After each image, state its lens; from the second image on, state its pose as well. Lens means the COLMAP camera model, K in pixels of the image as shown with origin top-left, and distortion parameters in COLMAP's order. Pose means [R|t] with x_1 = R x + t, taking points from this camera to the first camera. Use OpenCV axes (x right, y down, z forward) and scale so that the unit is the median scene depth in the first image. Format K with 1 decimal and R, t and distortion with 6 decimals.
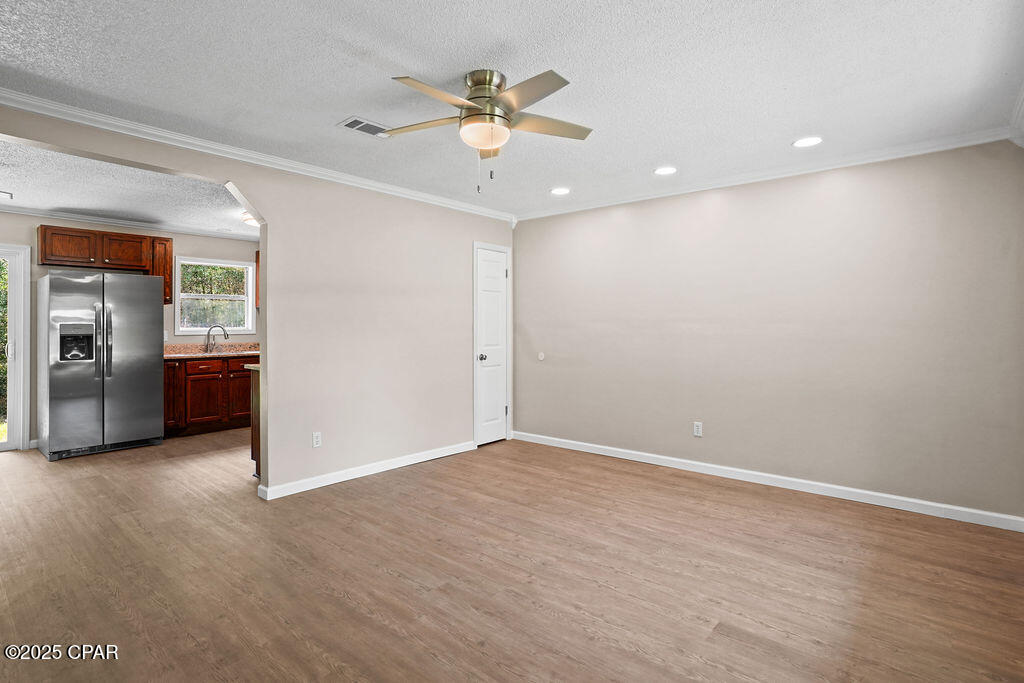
lens RADIAL K [[505.4, 0, 512.0], [0, 505.4, 341.5], [0, 0, 1]] dist [-0.049998, 0.031388]
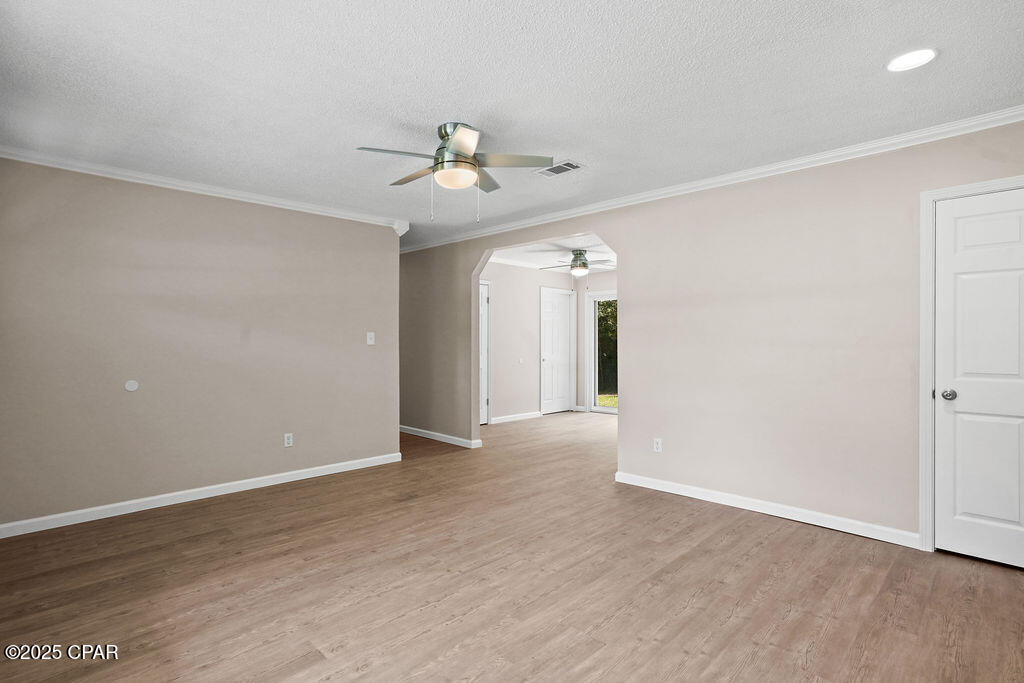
lens RADIAL K [[505.4, 0, 512.0], [0, 505.4, 341.5], [0, 0, 1]] dist [-0.049998, 0.031388]
pose [[-0.065811, 0.000210, -0.997832, 1.099640], [-0.024769, 0.999692, 0.001844, -0.035804], [0.997525, 0.024837, -0.065785, 1.155336]]
